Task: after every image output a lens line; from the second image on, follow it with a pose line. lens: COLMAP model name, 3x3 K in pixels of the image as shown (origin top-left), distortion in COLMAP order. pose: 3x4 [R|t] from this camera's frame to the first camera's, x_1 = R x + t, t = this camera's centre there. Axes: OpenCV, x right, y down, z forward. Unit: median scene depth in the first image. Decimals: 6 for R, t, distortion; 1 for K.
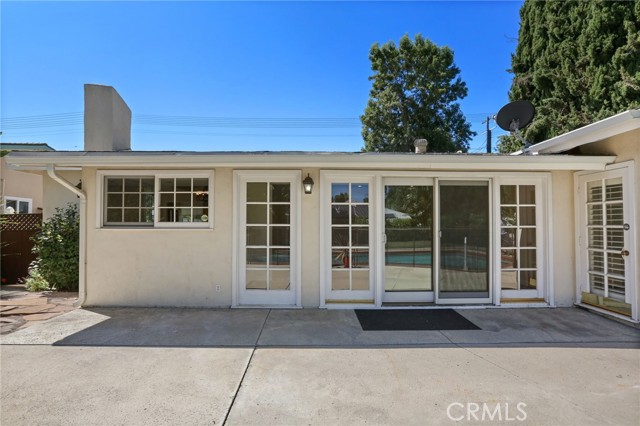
lens RADIAL K [[321.9, 0, 315.6], [0, 321.9, 214.8], [0, 0, 1]] dist [-0.016113, 0.000065]
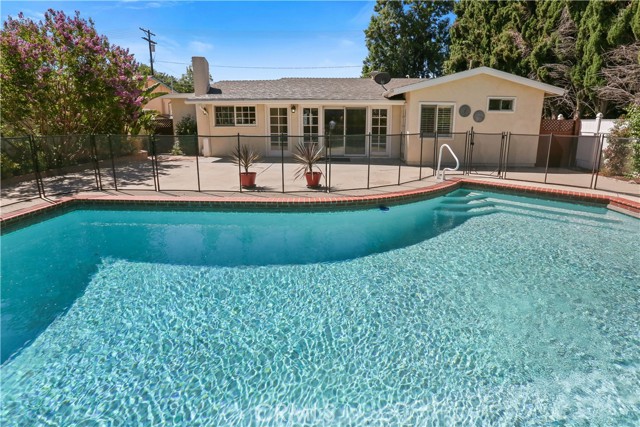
lens RADIAL K [[303.4, 0, 325.5], [0, 303.4, 181.2], [0, 0, 1]] dist [-0.034431, 0.008013]
pose [[0.998972, 0.012198, -0.043654, 0.253360], [-0.002039, 0.974228, 0.225558, -0.059319], [0.045280, -0.225237, 0.973251, -1.083602]]
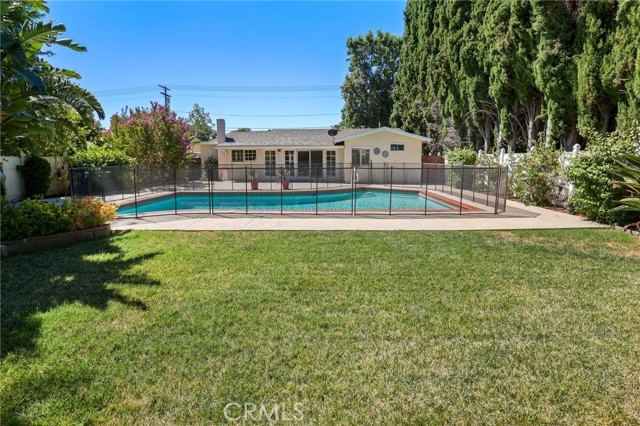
lens RADIAL K [[303.4, 0, 317.4], [0, 303.4, 187.5], [0, 0, 1]] dist [-0.034431, 0.008013]
pose [[0.998682, -0.001730, -0.051287, 0.510177], [0.008140, 0.992117, 0.125051, -0.086850], [0.050666, -0.125304, 0.990824, -2.241429]]
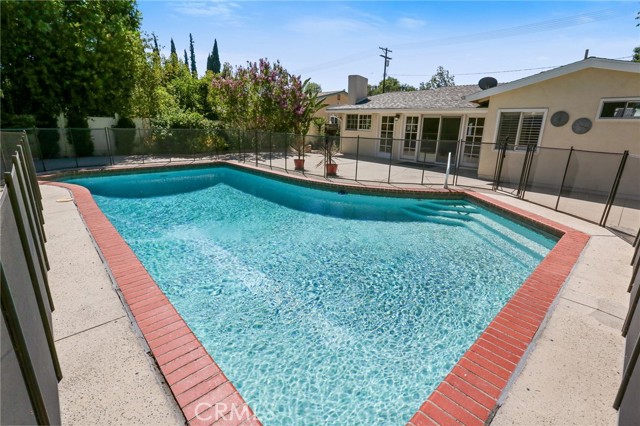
lens RADIAL K [[303.4, 0, 318.5], [0, 303.4, 206.5], [0, 0, 1]] dist [-0.034431, 0.008013]
pose [[0.660390, 0.211406, -0.720550, 1.216797], [-0.003479, 0.960404, 0.278589, -0.055887], [0.750915, -0.181470, 0.634977, -1.046190]]
